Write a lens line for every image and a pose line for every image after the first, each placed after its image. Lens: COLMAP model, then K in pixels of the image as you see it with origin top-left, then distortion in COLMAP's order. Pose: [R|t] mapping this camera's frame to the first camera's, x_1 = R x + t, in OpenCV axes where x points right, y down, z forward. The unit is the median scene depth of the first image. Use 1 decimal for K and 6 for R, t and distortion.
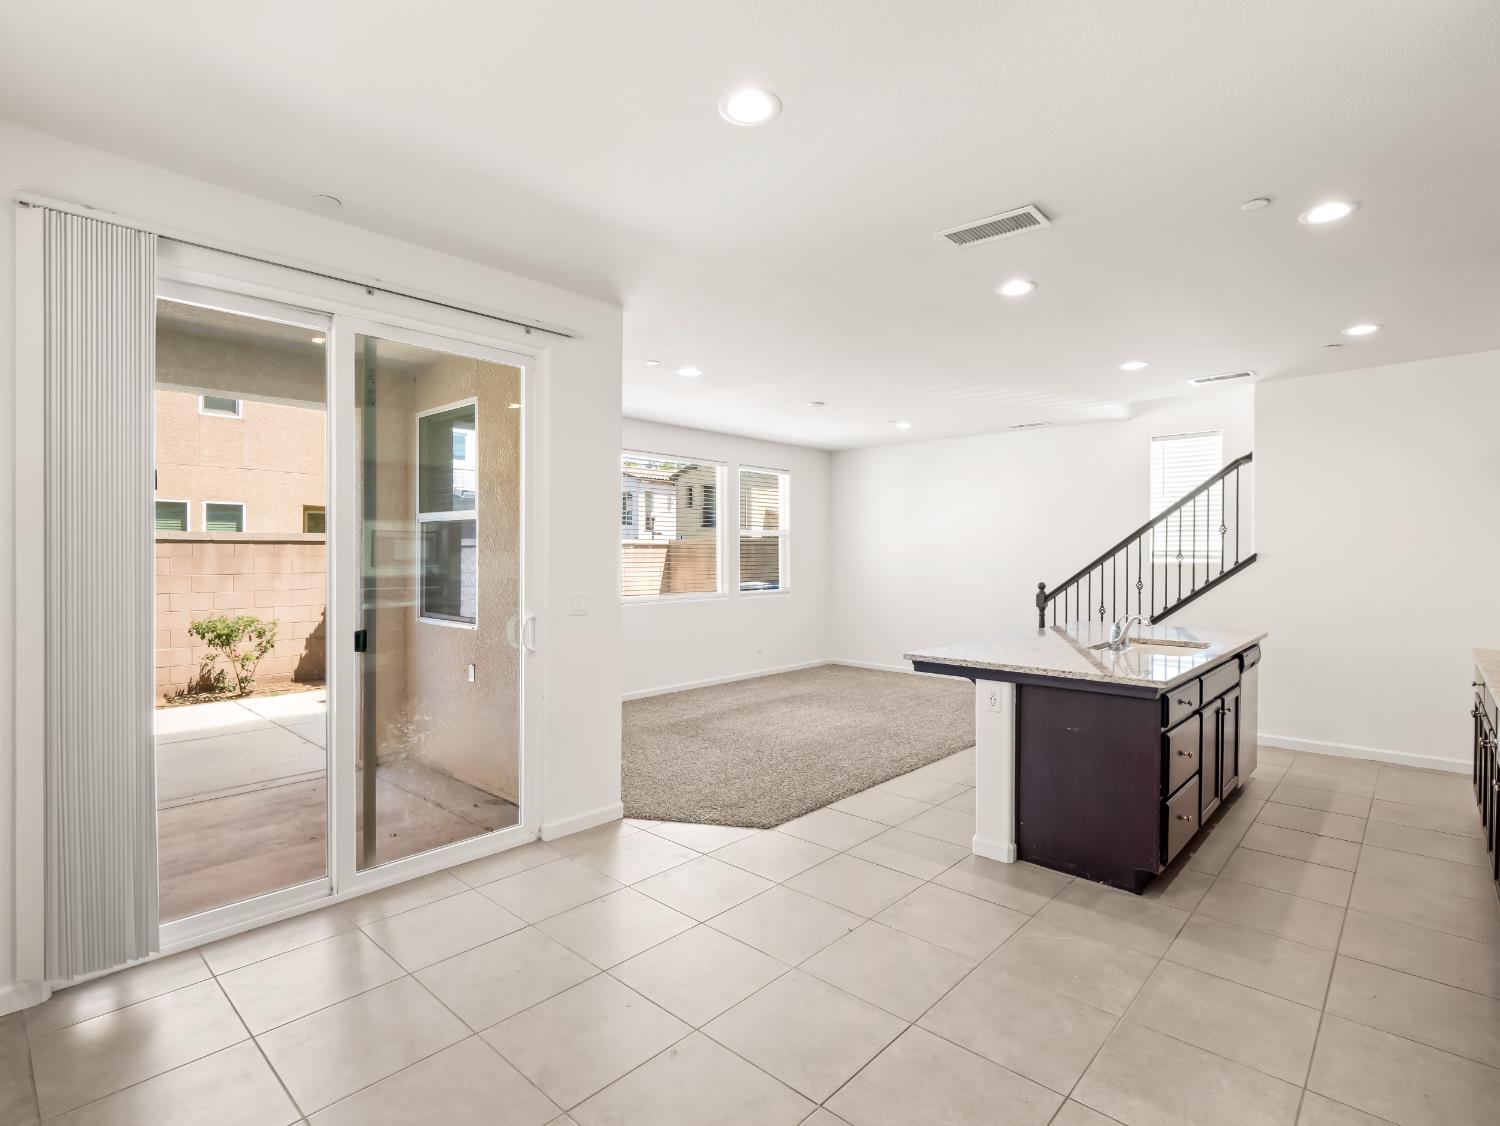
lens RADIAL K [[746.8, 0, 743.1], [0, 746.8, 555.5], [0, 0, 1]] dist [-0.003399, -0.011572]
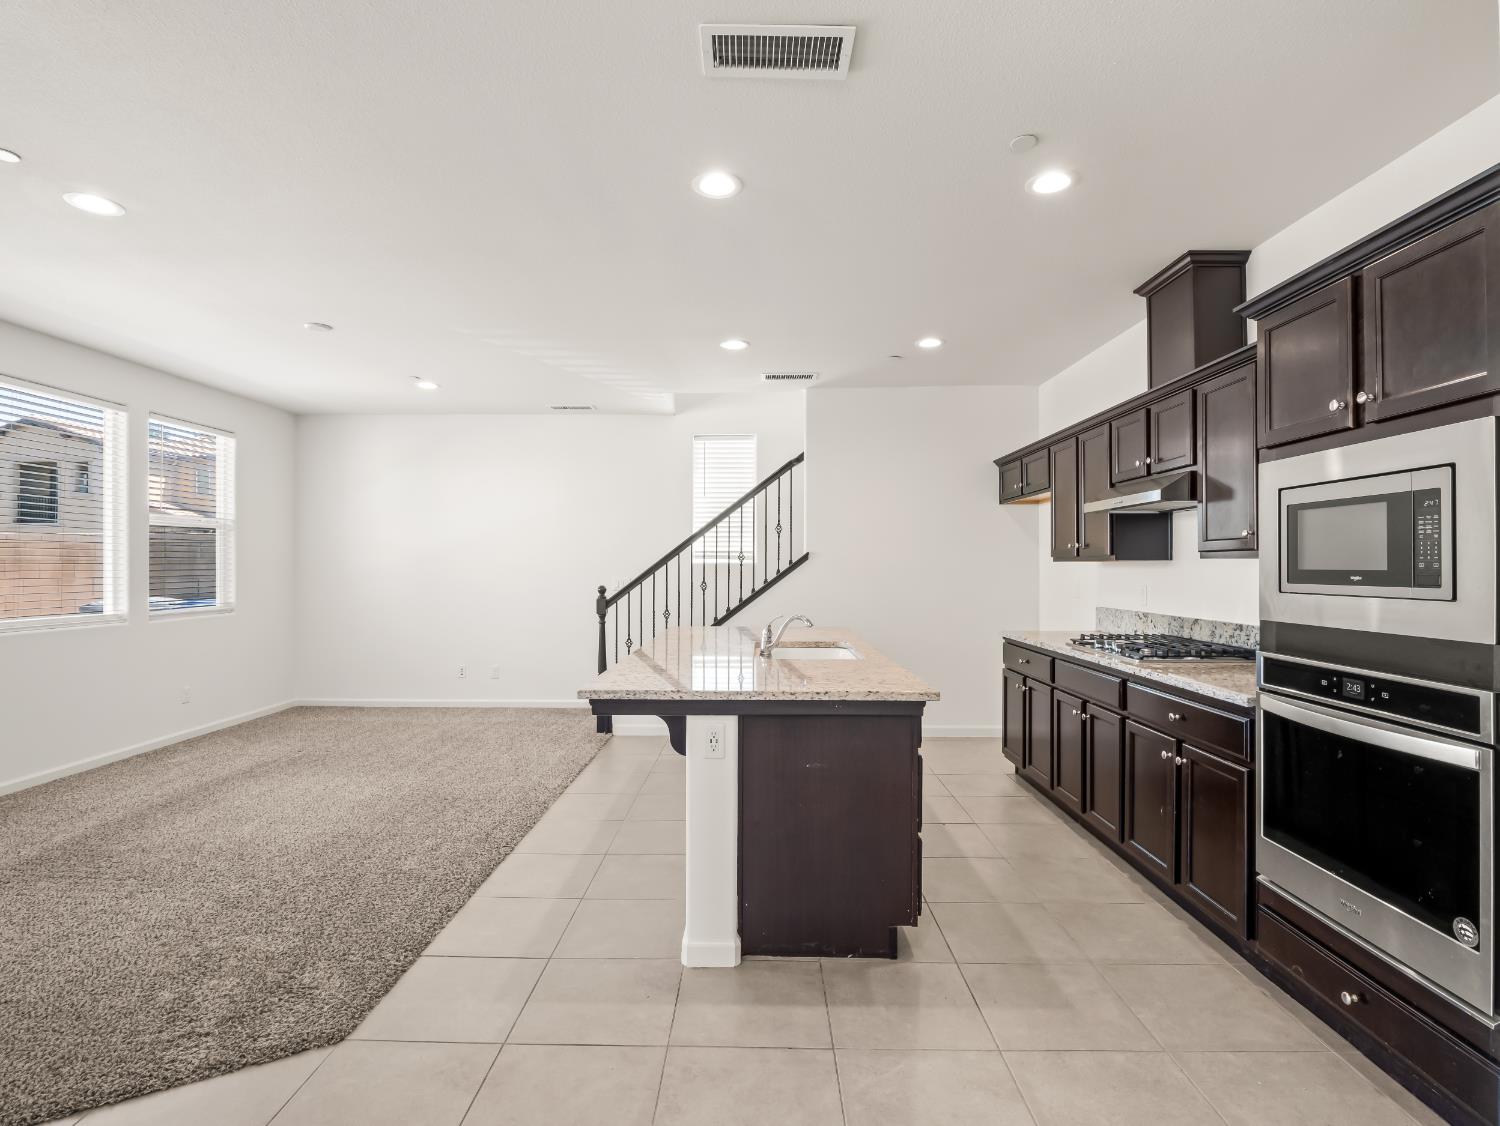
lens RADIAL K [[751.2, 0, 748.9], [0, 751.2, 560.6], [0, 0, 1]] dist [-0.004224, -0.008533]
pose [[0.743769, 0.002017, 0.668433, -0.071804], [0.002751, 0.999978, -0.006078, 0.014887], [-0.668431, 0.006360, 0.743747, 0.268504]]
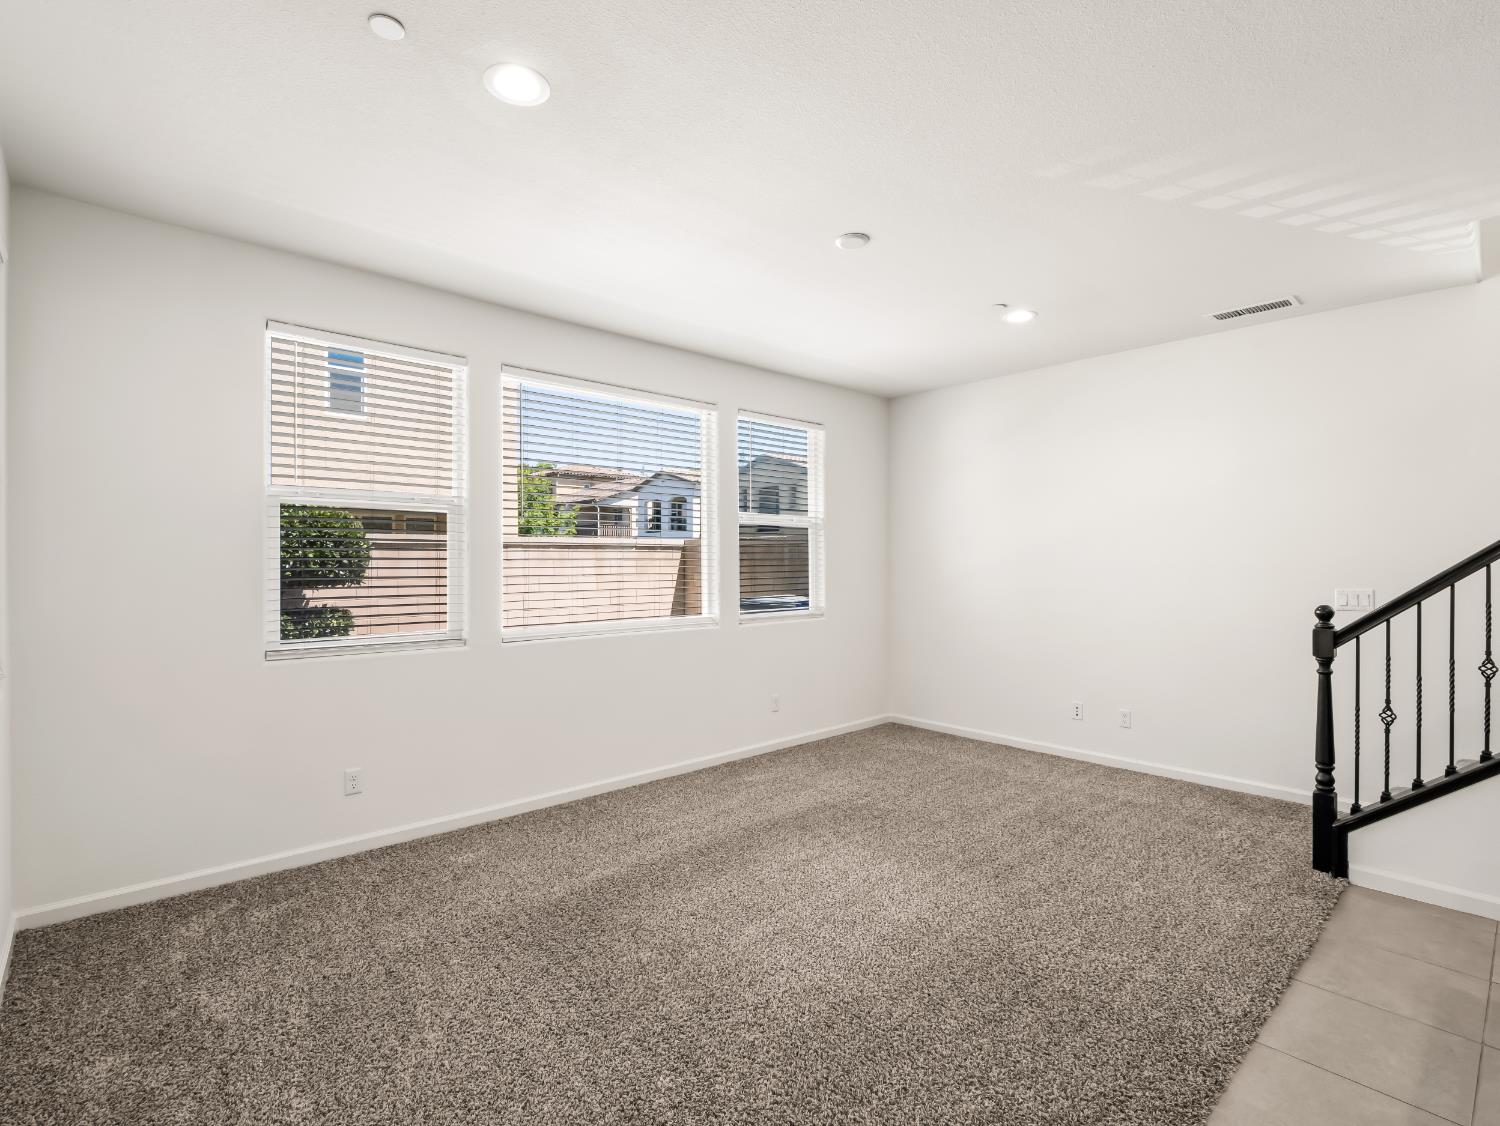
lens RADIAL K [[724.6, 0, 742.0], [0, 724.6, 564.2], [0, 0, 1]] dist [-0.019635, -0.000278]
pose [[0.995657, -0.004671, -0.092979, 0.078140], [0.004744, 0.999989, 0.000560, 0.008630], [0.092975, -0.000998, 0.995668, 0.590033]]
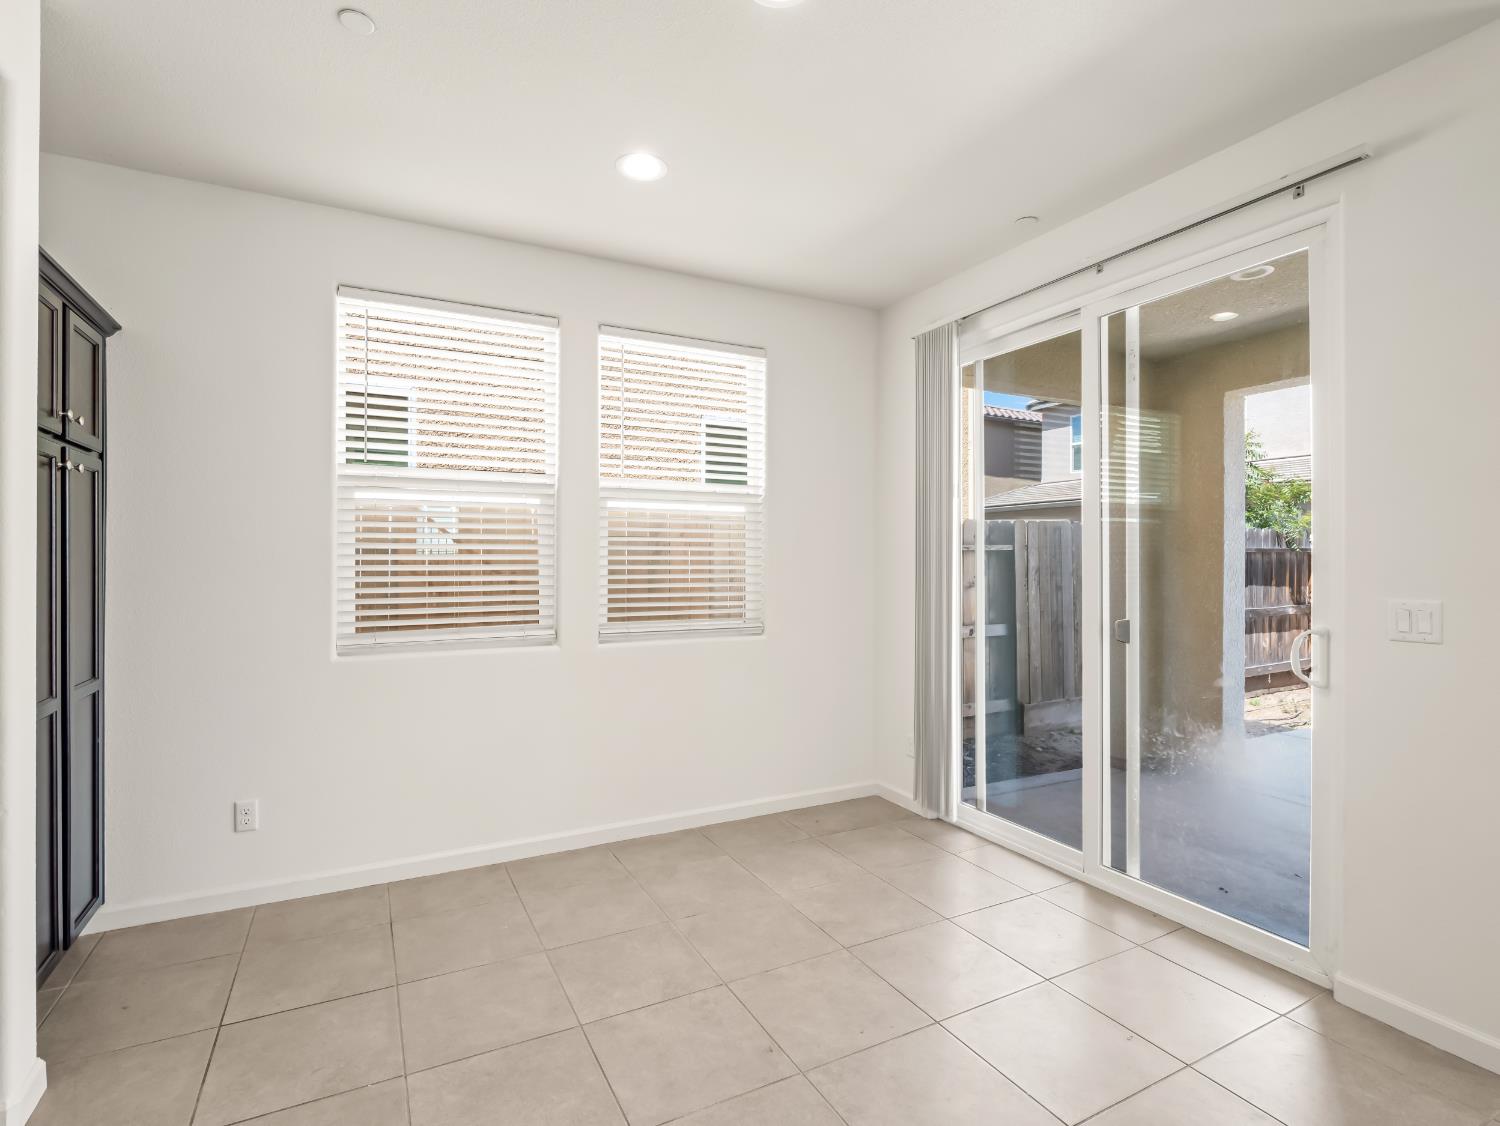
lens RADIAL K [[751.2, 0, 748.9], [0, 751.2, 560.6], [0, 0, 1]] dist [-0.004224, -0.008533]
pose [[-0.338760, -0.005615, -0.940856, 0.299940], [-0.006850, 0.999970, -0.003502, 0.017229], [0.940848, 0.005258, -0.338789, 0.473392]]
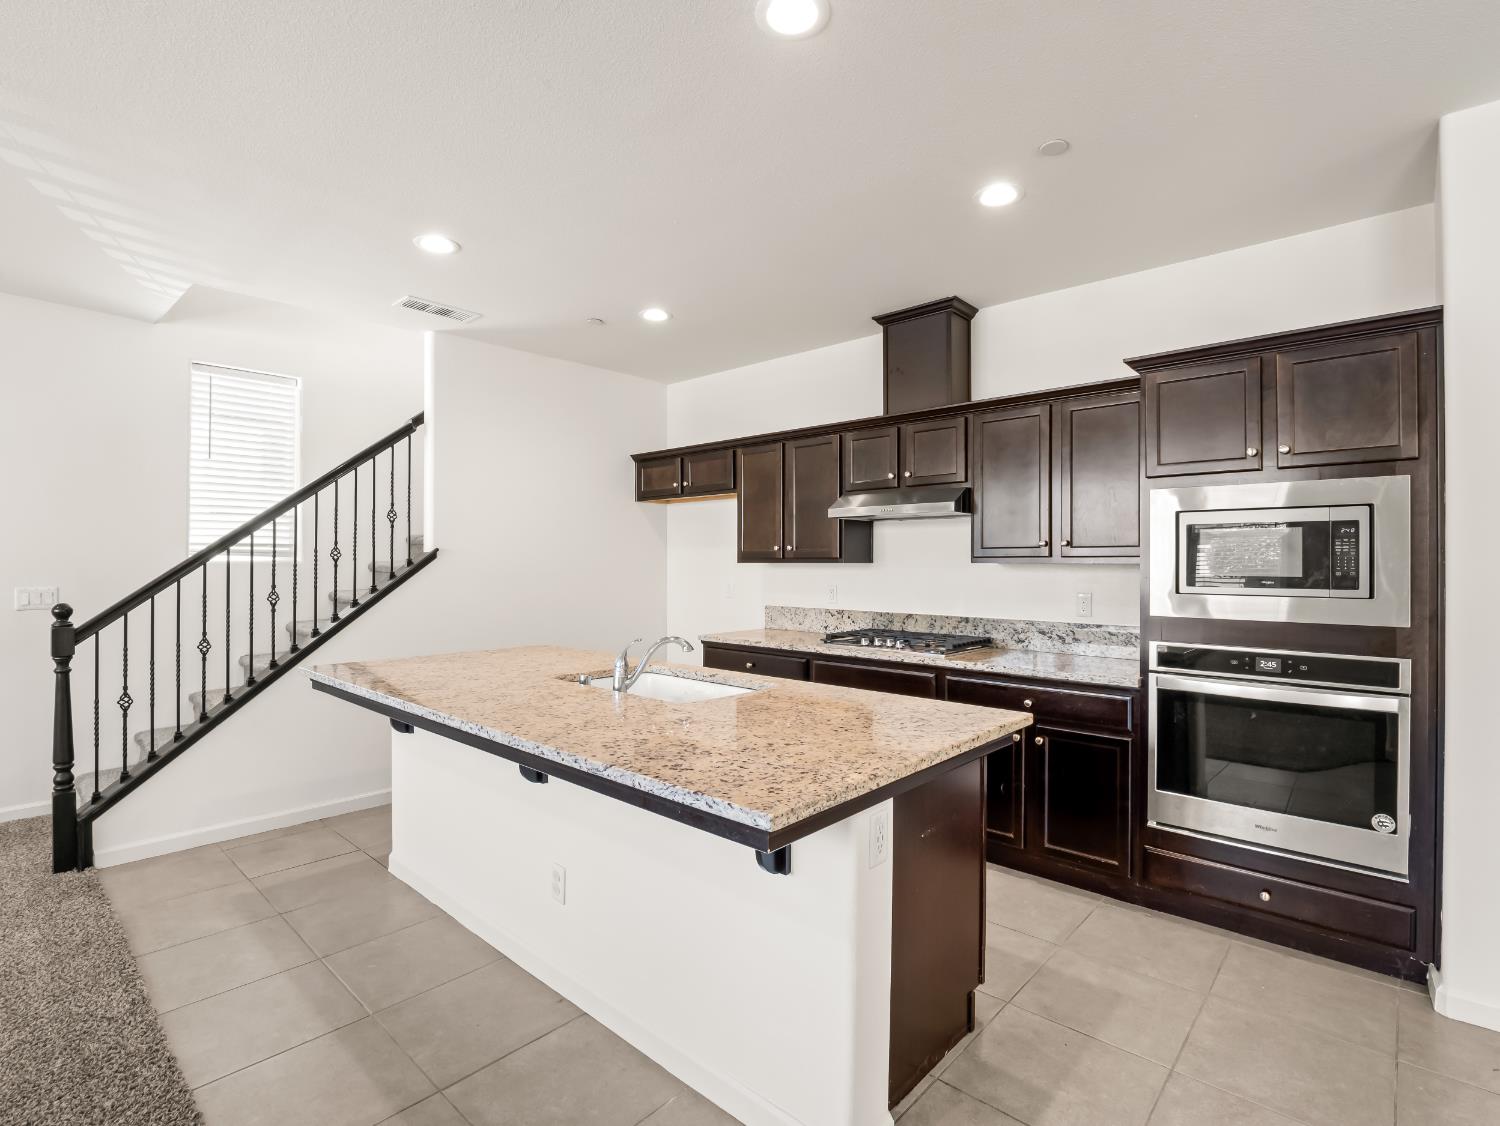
lens RADIAL K [[722.2, 0, 752.9], [0, 722.2, 563.1], [0, 0, 1]] dist [-0.016331, -0.001011]
pose [[-0.010547, -0.005114, 0.999931, -0.073680], [-0.001783, 0.999985, 0.005096, 0.007936], [-0.999943, -0.001729, -0.010556, 0.657496]]
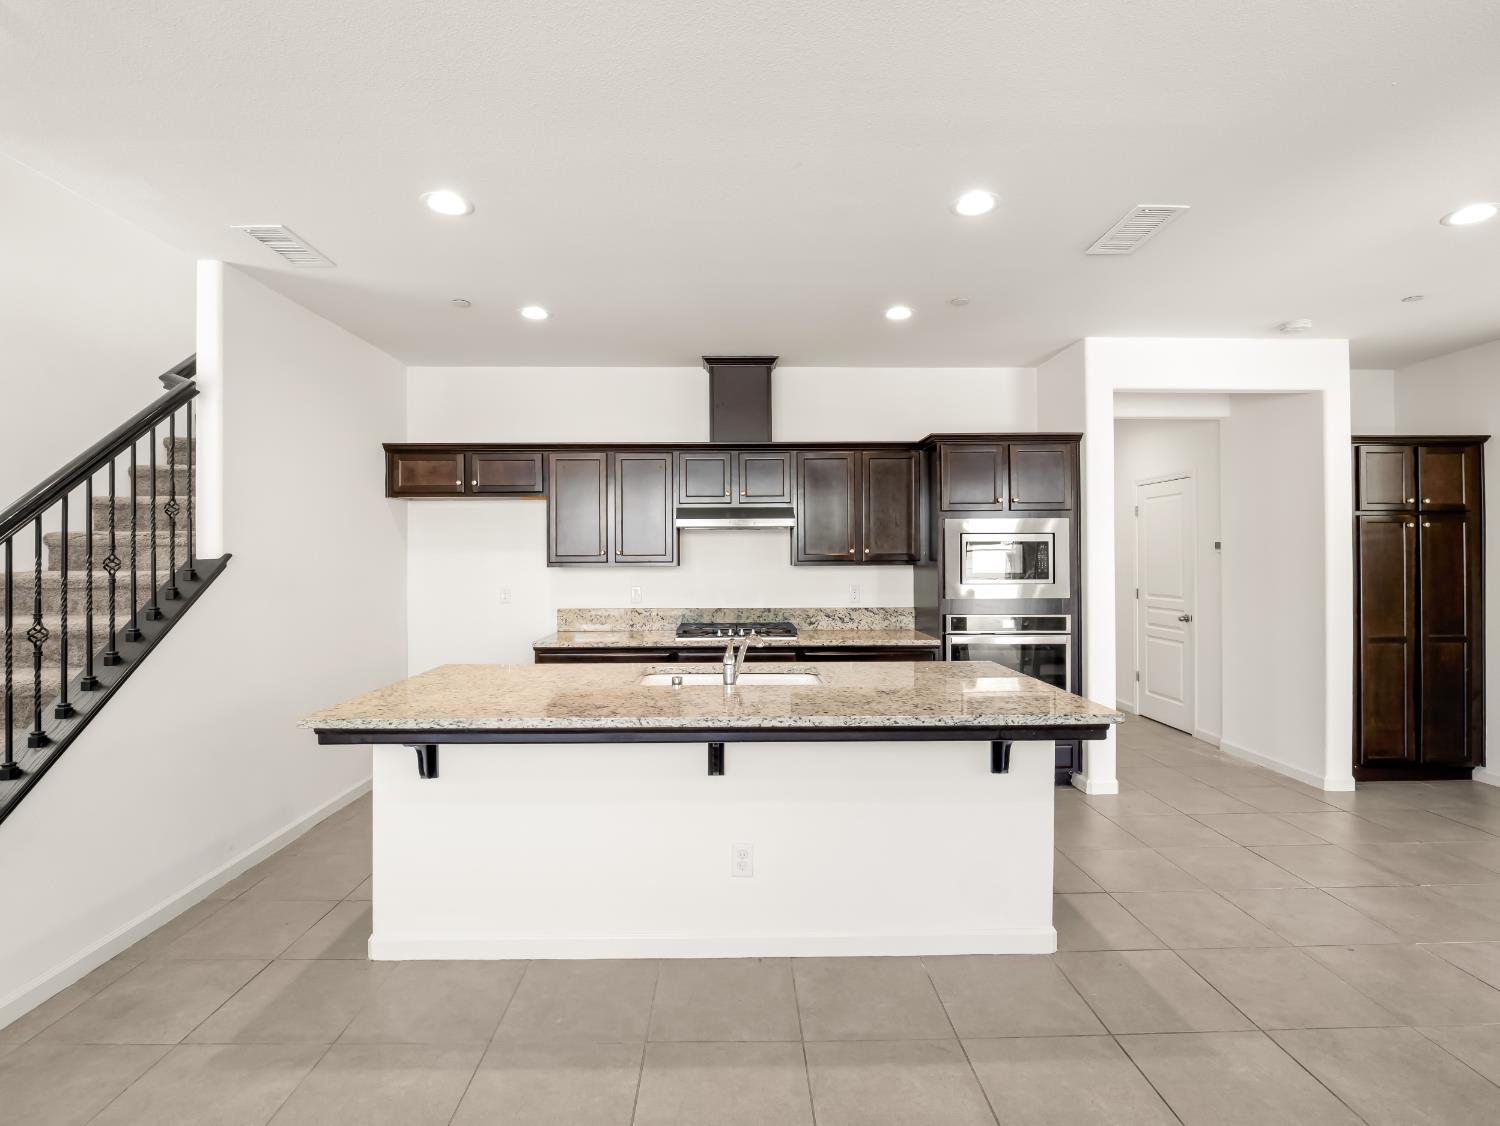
lens RADIAL K [[725.7, 0, 742.0], [0, 725.7, 555.8], [0, 0, 1]] dist [-0.017402, -0.000644]
pose [[-0.689219, -0.000188, 0.724553, -0.000014], [0.002024, 0.999996, 0.002185, -0.002312], [-0.724550, 0.002973, -0.689216, 1.070180]]
